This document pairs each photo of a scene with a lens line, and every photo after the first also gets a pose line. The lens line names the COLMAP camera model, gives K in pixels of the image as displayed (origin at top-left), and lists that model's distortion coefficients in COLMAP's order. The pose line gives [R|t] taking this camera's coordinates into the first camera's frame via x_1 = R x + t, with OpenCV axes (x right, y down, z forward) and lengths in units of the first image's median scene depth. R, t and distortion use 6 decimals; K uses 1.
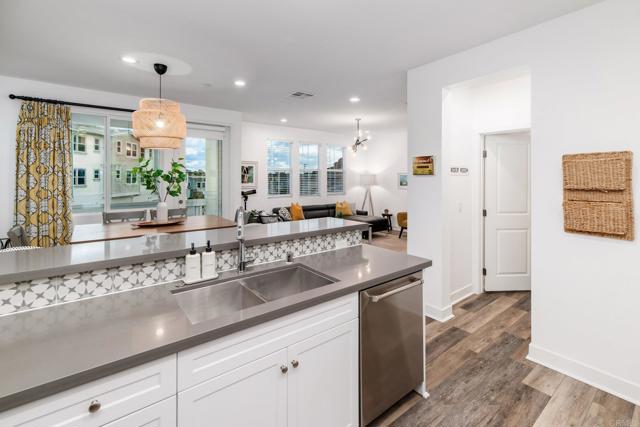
lens RADIAL K [[291.5, 0, 316.9], [0, 291.5, 176.6], [0, 0, 1]] dist [0.005832, 0.000612]
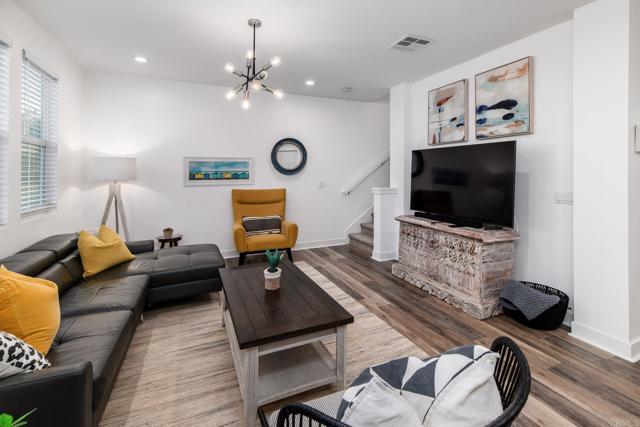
lens RADIAL K [[291.5, 0, 322.4], [0, 291.5, 174.4], [0, 0, 1]] dist [0.005832, 0.000612]
pose [[0.227788, -0.007399, 0.973683, -0.392269], [0.002248, 0.999972, 0.007072, 0.032491], [-0.973708, 0.000578, 0.227798, 1.283095]]
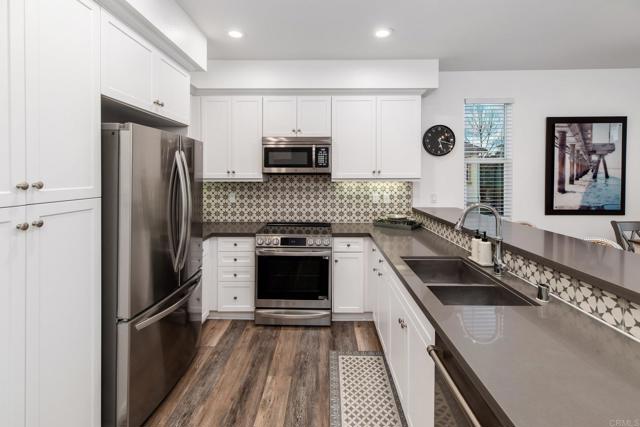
lens RADIAL K [[291.5, 0, 320.3], [0, 291.5, 178.4], [0, 0, 1]] dist [0.005832, 0.000612]
pose [[-0.618042, 0.007539, -0.786109, 0.372862], [0.002433, 0.999968, 0.007678, 0.001645], [0.786141, 0.002833, -0.618041, 0.492241]]
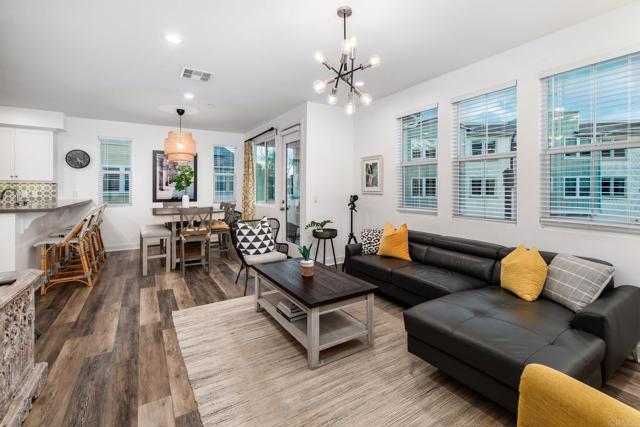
lens RADIAL K [[291.5, 0, 325.1], [0, 291.5, 188.8], [0, 0, 1]] dist [0.005832, 0.000612]
pose [[-0.091795, -0.001216, -0.995777, 0.810110], [0.000450, 0.999999, -0.001262, 0.047103], [0.995778, -0.000564, -0.091794, 1.605879]]
